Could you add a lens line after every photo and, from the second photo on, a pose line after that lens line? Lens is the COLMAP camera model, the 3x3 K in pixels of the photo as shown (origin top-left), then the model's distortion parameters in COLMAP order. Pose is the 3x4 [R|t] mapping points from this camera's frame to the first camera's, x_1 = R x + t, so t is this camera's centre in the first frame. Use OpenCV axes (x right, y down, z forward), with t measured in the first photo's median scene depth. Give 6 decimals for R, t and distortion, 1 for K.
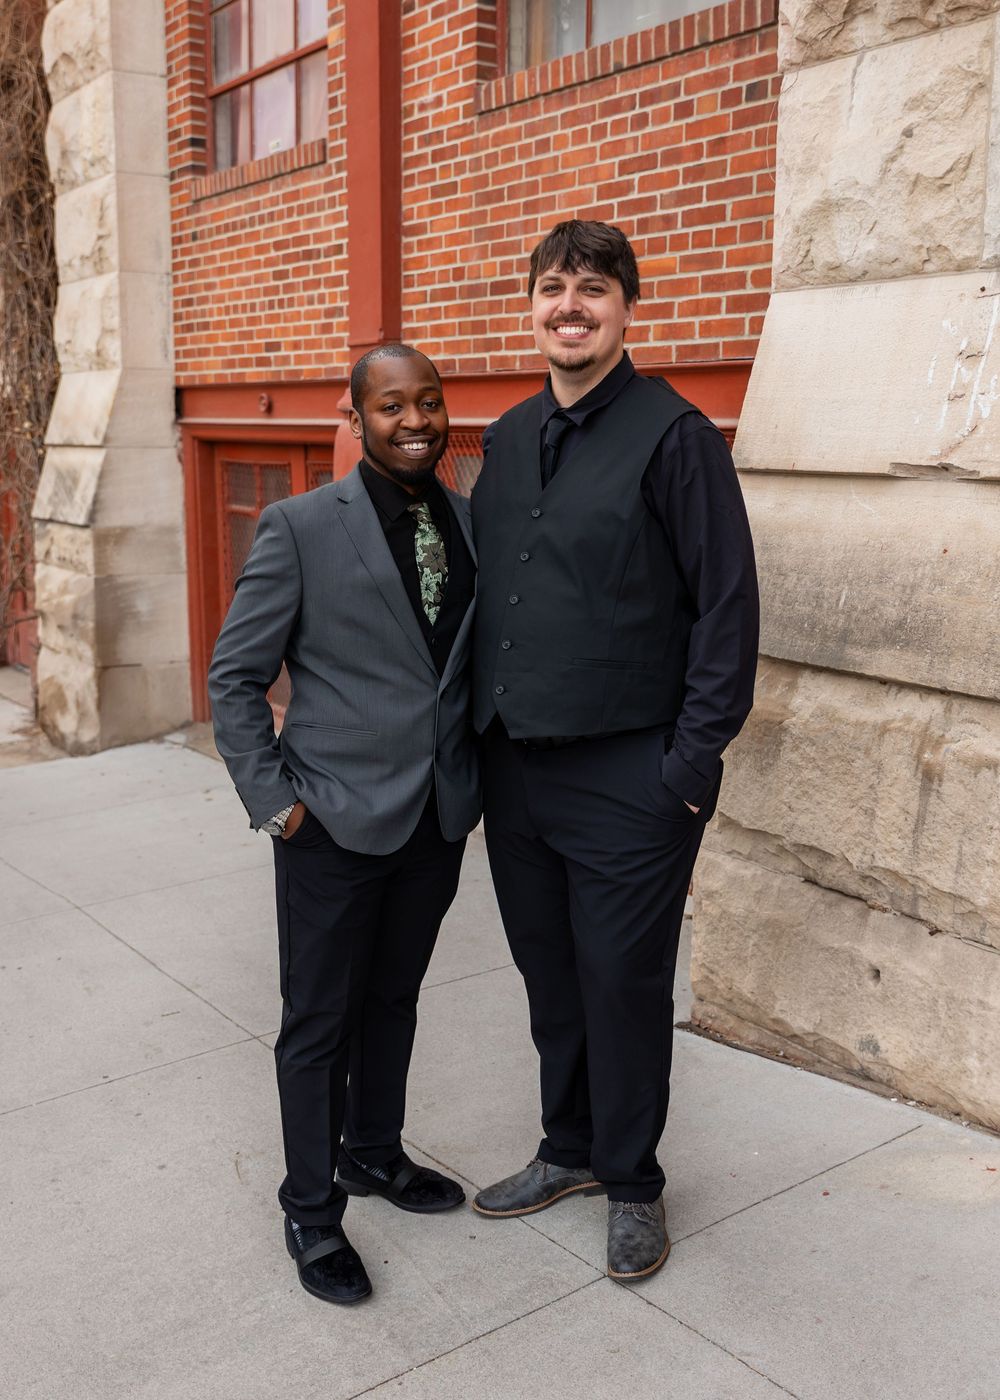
lens RADIAL K [[1454.8, 0, 492.5], [0, 1454.8, 679.7], [0, 0, 1]] dist [-0.001988, 0.000000]
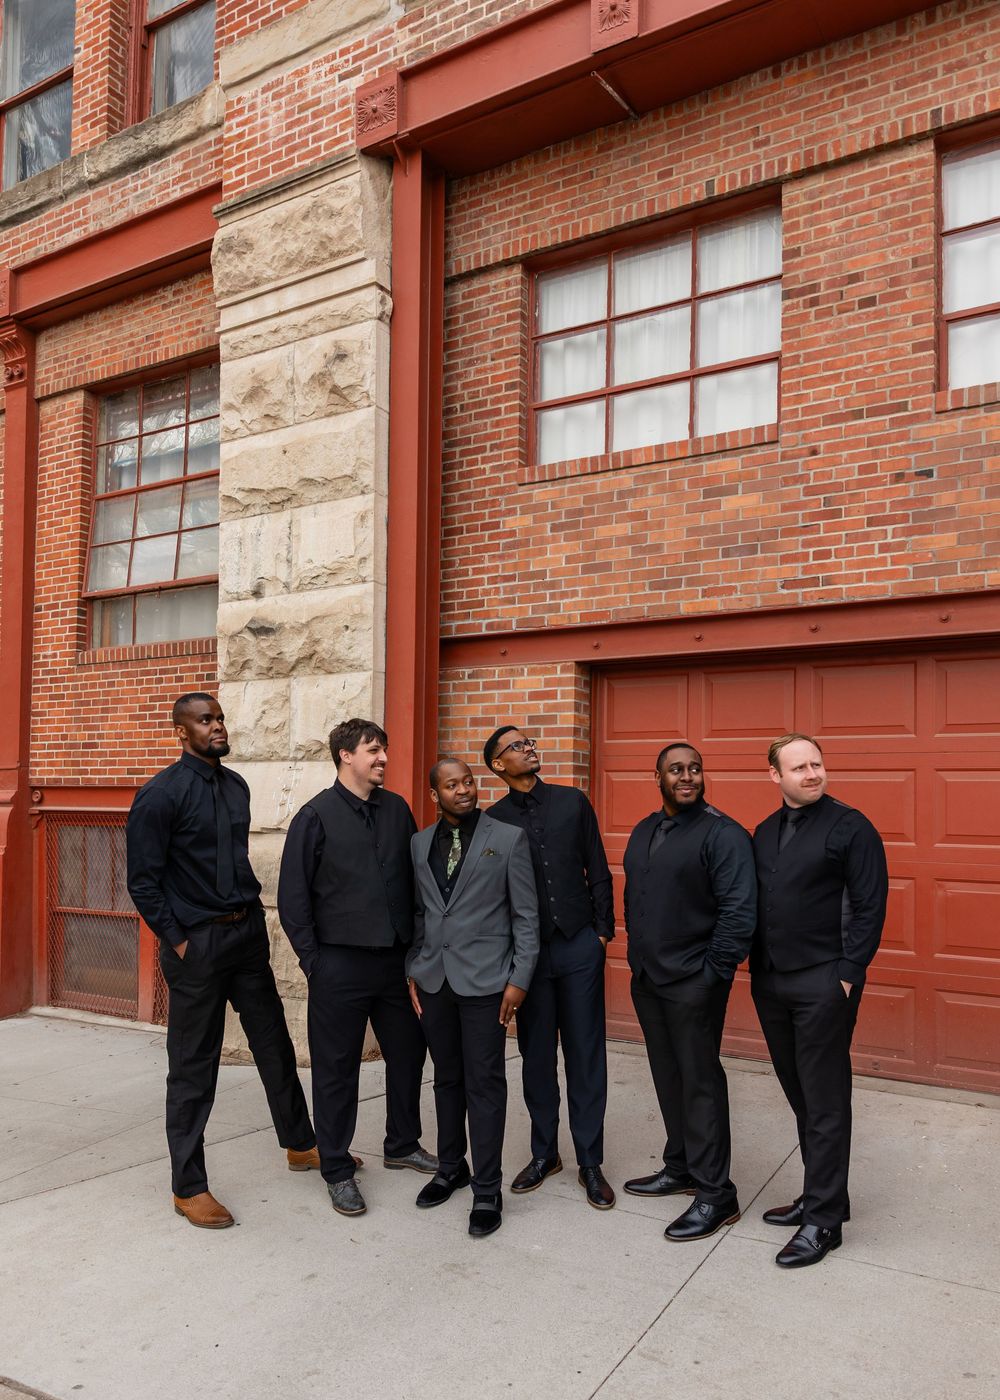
lens RADIAL K [[1030.7, 0, 483.1], [0, 1030.7, 770.9], [0, 0, 1]] dist [0.011407, -0.014698]
pose [[0.911511, 0.016828, 0.410931, -0.079320], [0.066641, 0.979915, -0.187951, 0.076279], [-0.405840, 0.198704, 0.892082, -0.504696]]
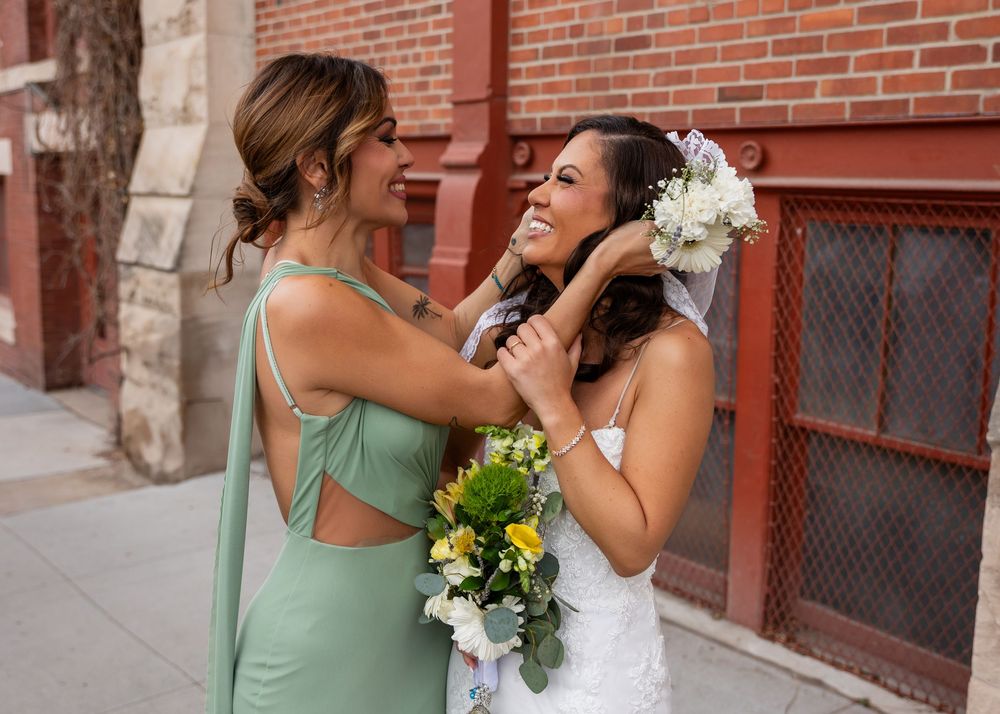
lens RADIAL K [[1141.7, 0, 501.7], [0, 1141.7, 358.6], [0, 0, 1]] dist [0.004683, 0.000000]
pose [[0.998955, 0.001601, 0.045675, -0.106717], [-0.000947, 0.999897, -0.014341, -0.040689], [-0.045693, 0.014283, 0.998853, 0.213013]]
